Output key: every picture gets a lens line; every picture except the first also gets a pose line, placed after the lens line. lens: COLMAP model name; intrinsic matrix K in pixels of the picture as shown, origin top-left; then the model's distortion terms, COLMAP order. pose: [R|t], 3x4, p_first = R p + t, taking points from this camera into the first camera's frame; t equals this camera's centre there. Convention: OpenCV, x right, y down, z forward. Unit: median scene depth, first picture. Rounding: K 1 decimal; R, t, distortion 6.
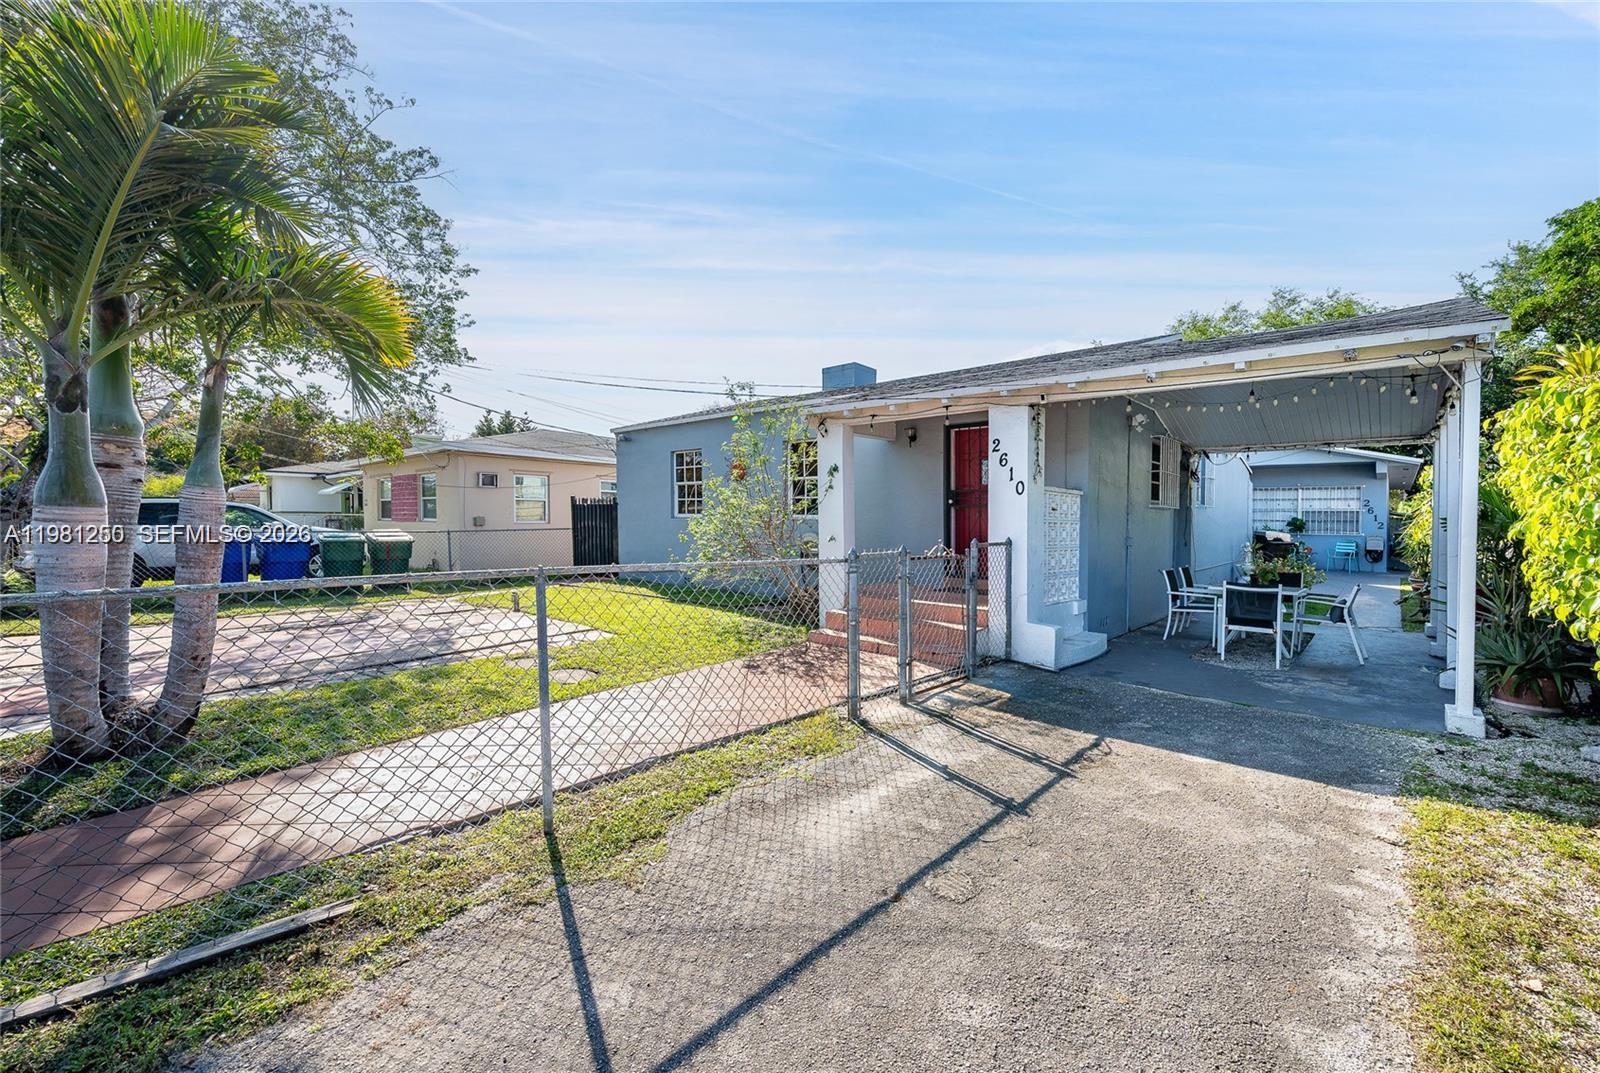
lens RADIAL K [[650.9, 0, 800.0], [0, 650.9, 536.5], [0, 0, 1]] dist [-0.006640, -0.000268]
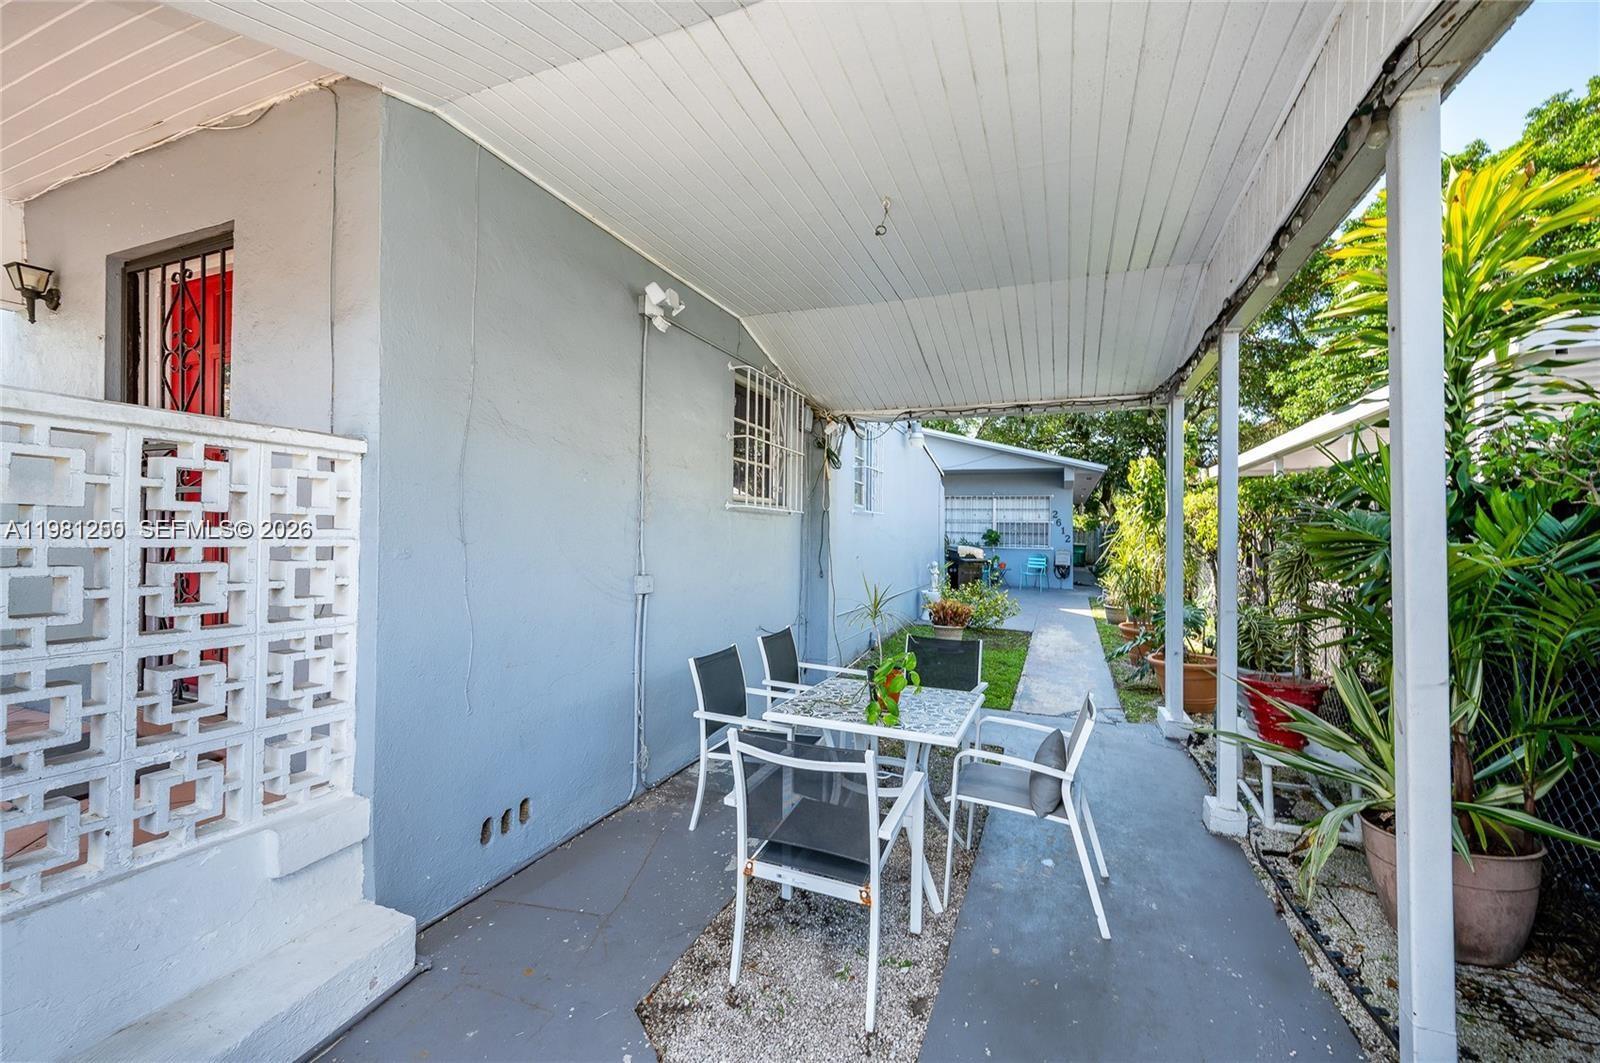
lens RADIAL K [[630.1, 0, 800.0], [0, 630.1, 531.5], [0, 0, 1]] dist [-0.000044, -0.000429]
pose [[0.940005, 0.005371, 0.341118, 0.226468], [0.002022, 0.999771, -0.021313, -0.008746], [-0.341154, 0.020724, 0.939779, 0.279507]]
